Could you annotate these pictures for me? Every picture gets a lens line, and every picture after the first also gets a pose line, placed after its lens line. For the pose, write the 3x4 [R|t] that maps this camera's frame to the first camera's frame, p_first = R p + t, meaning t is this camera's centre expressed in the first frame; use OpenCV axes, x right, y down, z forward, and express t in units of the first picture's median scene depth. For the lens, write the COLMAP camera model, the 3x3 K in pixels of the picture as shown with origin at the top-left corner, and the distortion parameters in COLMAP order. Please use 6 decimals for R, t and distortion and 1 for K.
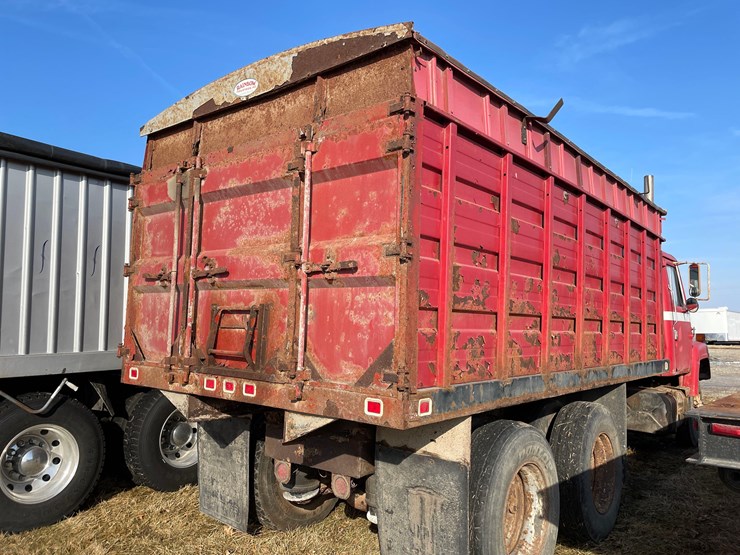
lens RADIAL K [[555.2, 0, 368.5], [0, 555.2, 279.7], [0, 0, 1]] dist [0.096849, -0.117725]
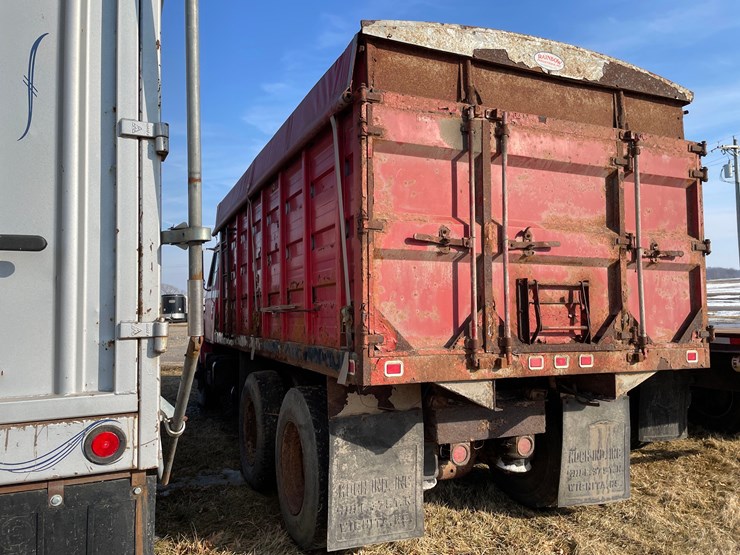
lens RADIAL K [[555.2, 0, 367.4], [0, 555.2, 279.4], [0, 0, 1]] dist [0.096849, -0.117725]
pose [[0.455850, 0.031582, 0.889496, -1.354222], [-0.055427, 0.998438, -0.007044, 0.072992], [-0.888329, -0.046091, 0.456889, 0.890026]]
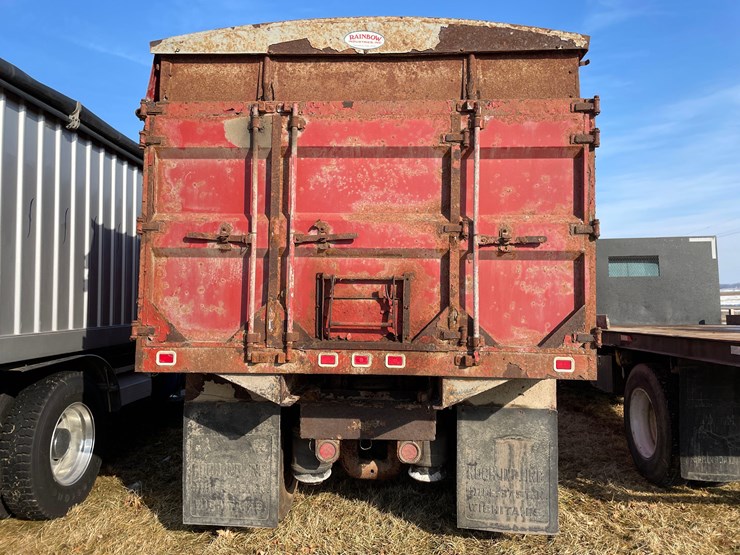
lens RADIAL K [[555.2, 0, 370.7], [0, 555.2, 279.5], [0, 0, 1]] dist [0.096849, -0.117725]
pose [[0.803858, 0.020670, 0.594462, -0.825626], [-0.039361, 0.999054, 0.018488, 0.038527], [-0.593517, -0.038260, 0.803911, 0.254722]]
